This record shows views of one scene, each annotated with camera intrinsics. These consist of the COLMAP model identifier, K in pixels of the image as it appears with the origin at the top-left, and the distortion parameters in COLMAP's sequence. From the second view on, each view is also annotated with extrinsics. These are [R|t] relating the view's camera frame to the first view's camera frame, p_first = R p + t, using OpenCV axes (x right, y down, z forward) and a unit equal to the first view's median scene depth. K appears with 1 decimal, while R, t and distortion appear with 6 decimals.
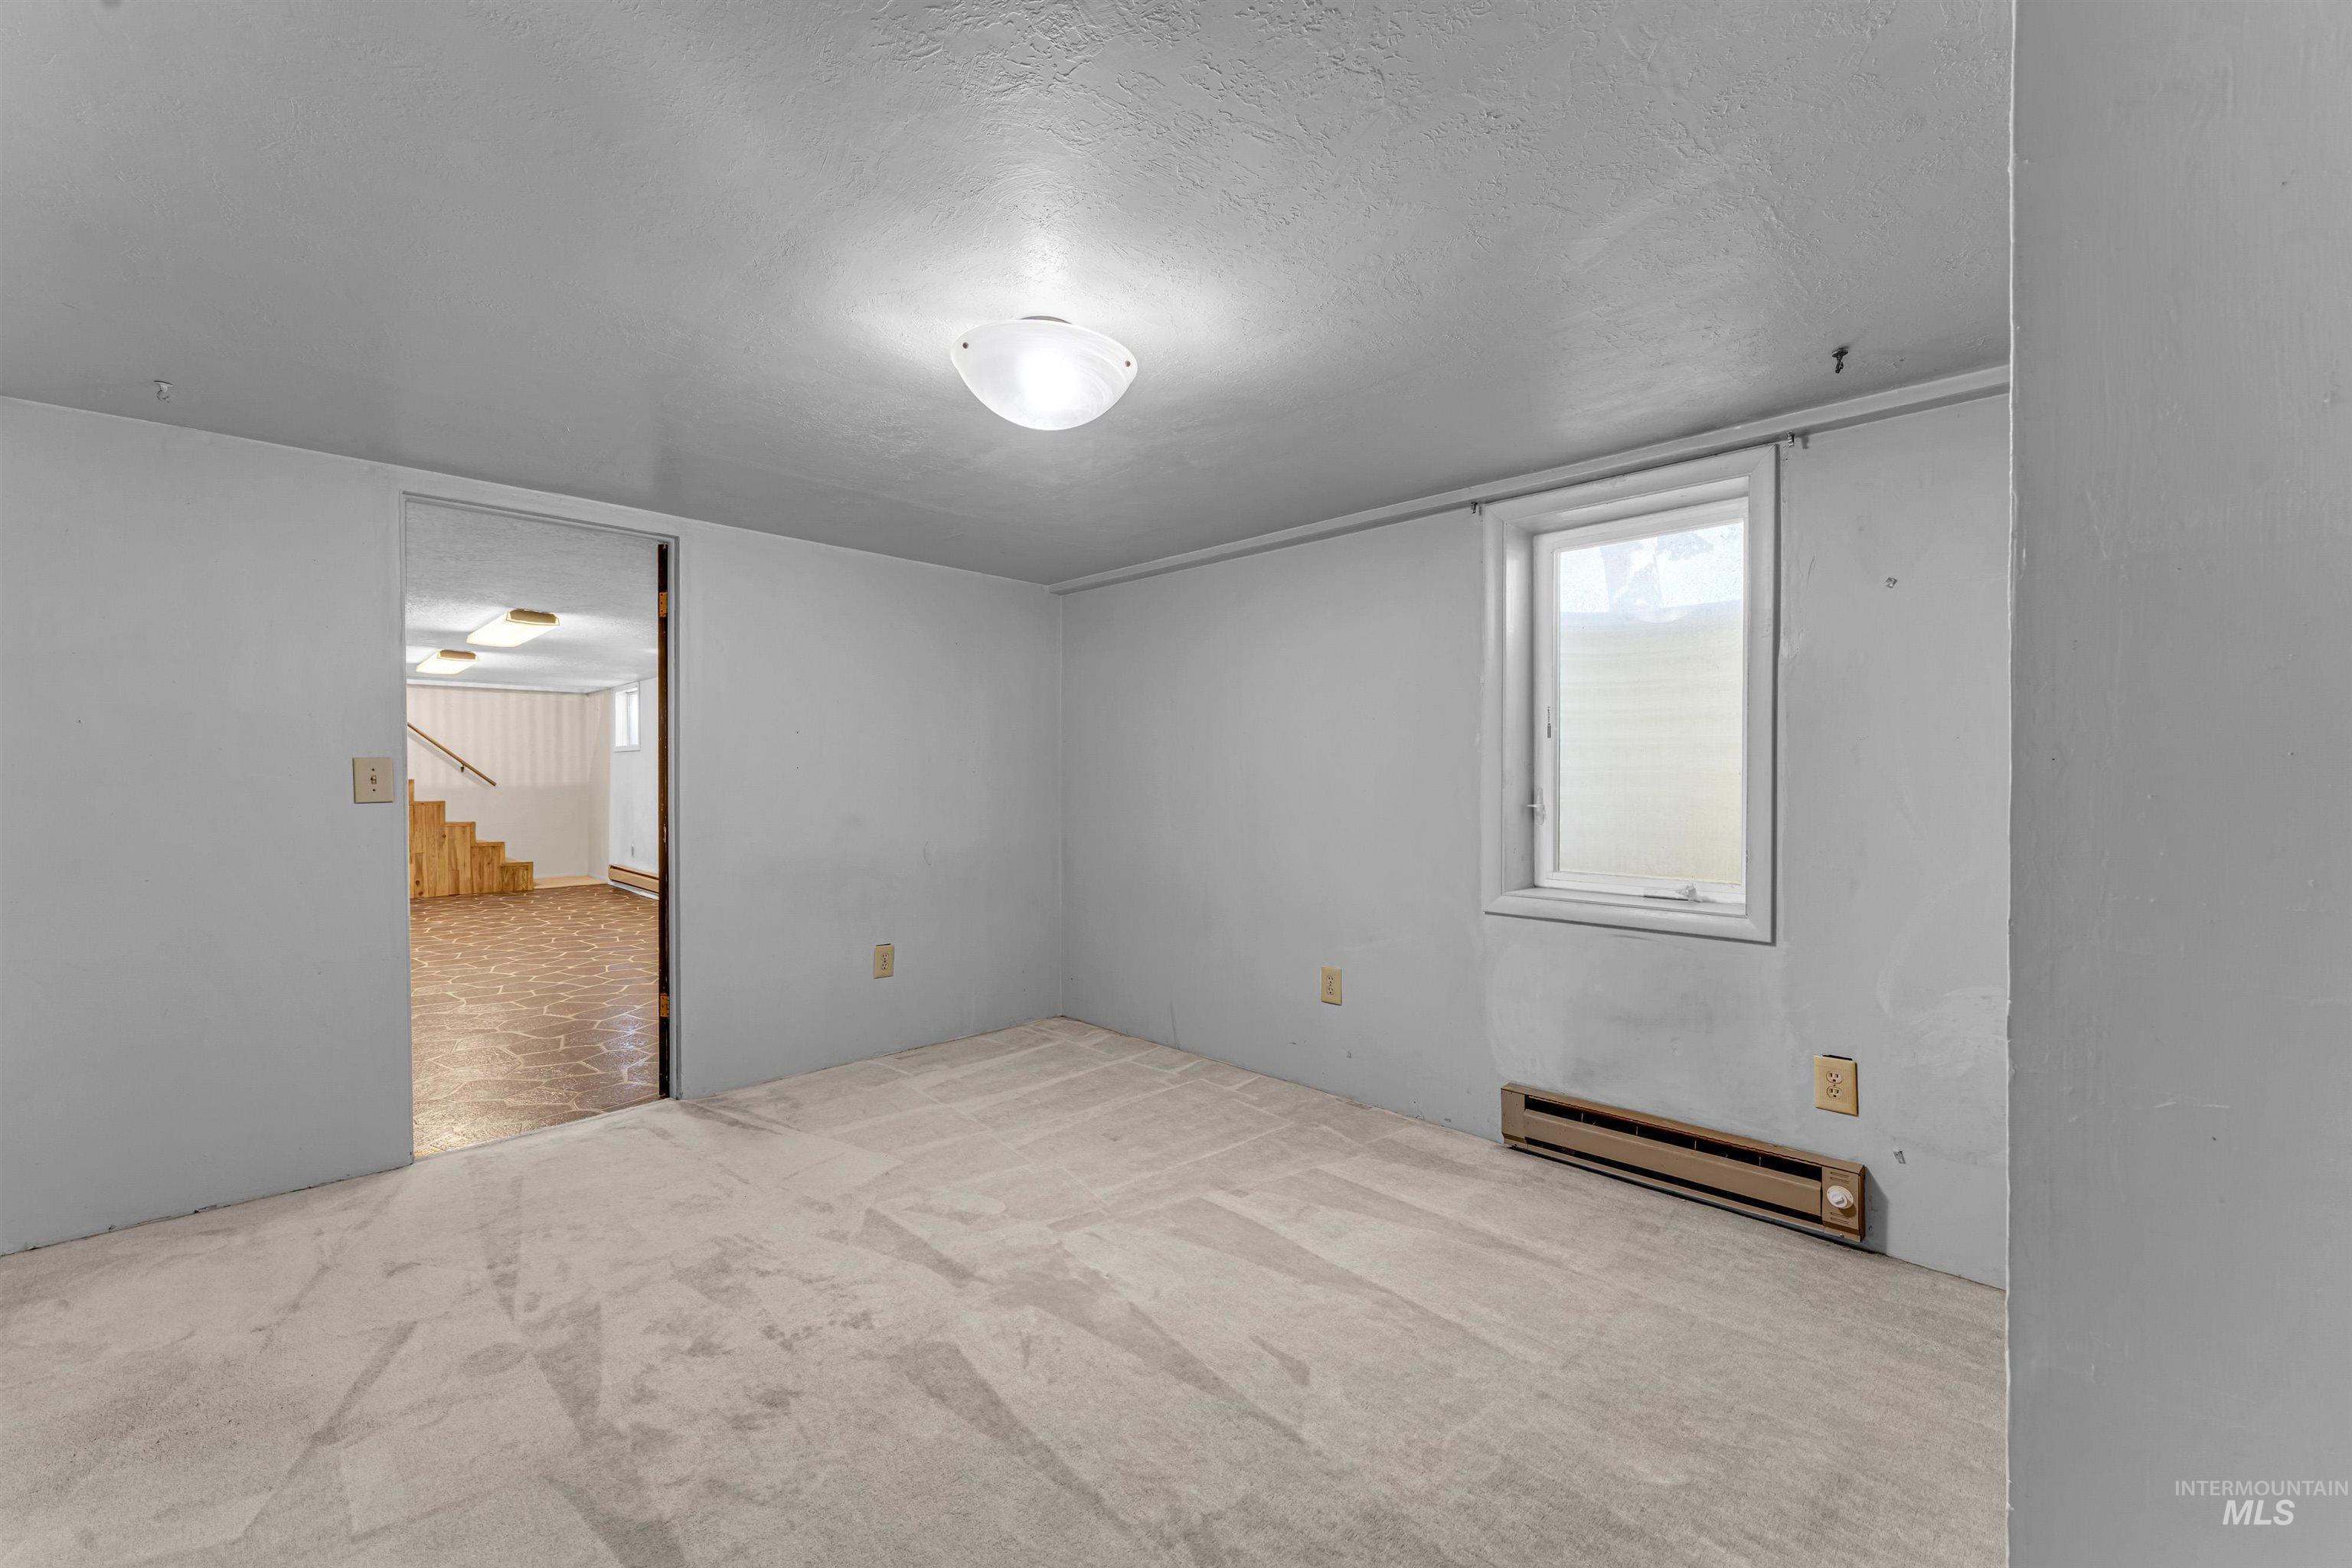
lens RADIAL K [[940.1, 0, 1168.3], [0, 940.1, 799.7], [0, 0, 1]] dist [-0.000850, -0.000194]
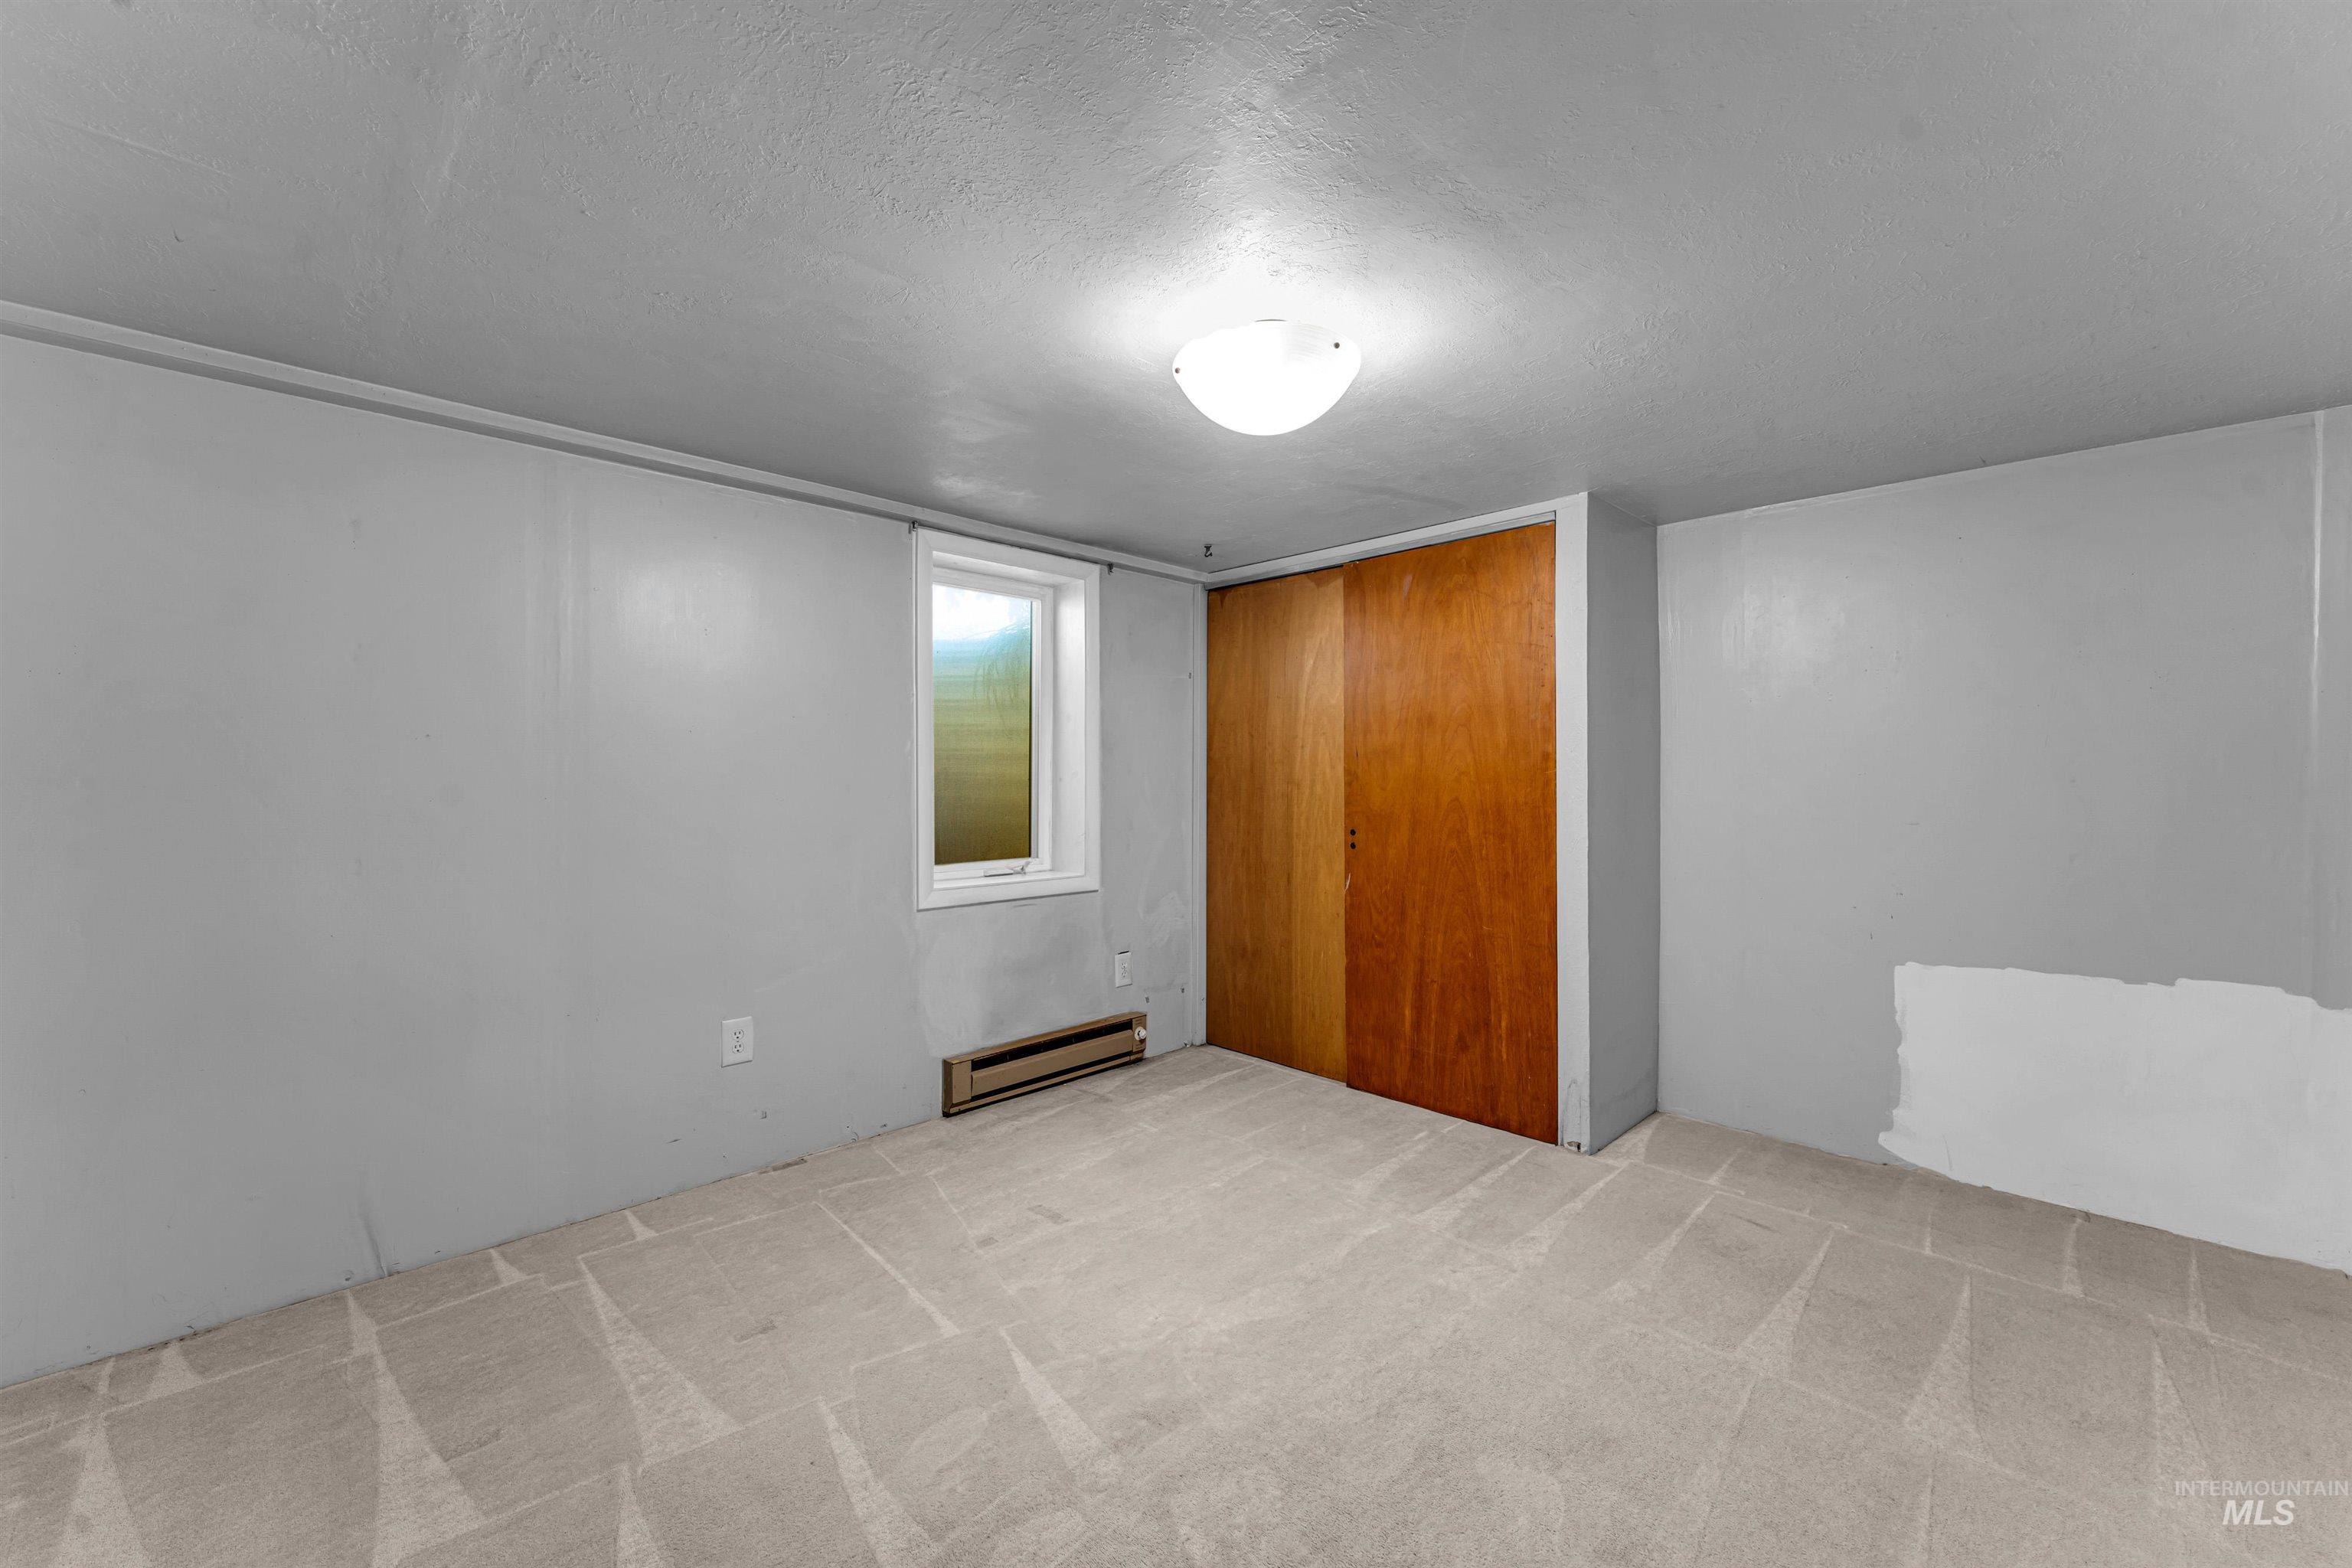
lens RADIAL K [[940.1, 0, 1168.3], [0, 940.1, 799.7], [0, 0, 1]] dist [-0.000850, -0.000194]
pose [[0.001150, -0.025950, 0.999663, -0.776106], [0.020106, 0.999462, 0.025921, -0.029277], [-0.999797, 0.020069, 0.001671, 0.767087]]
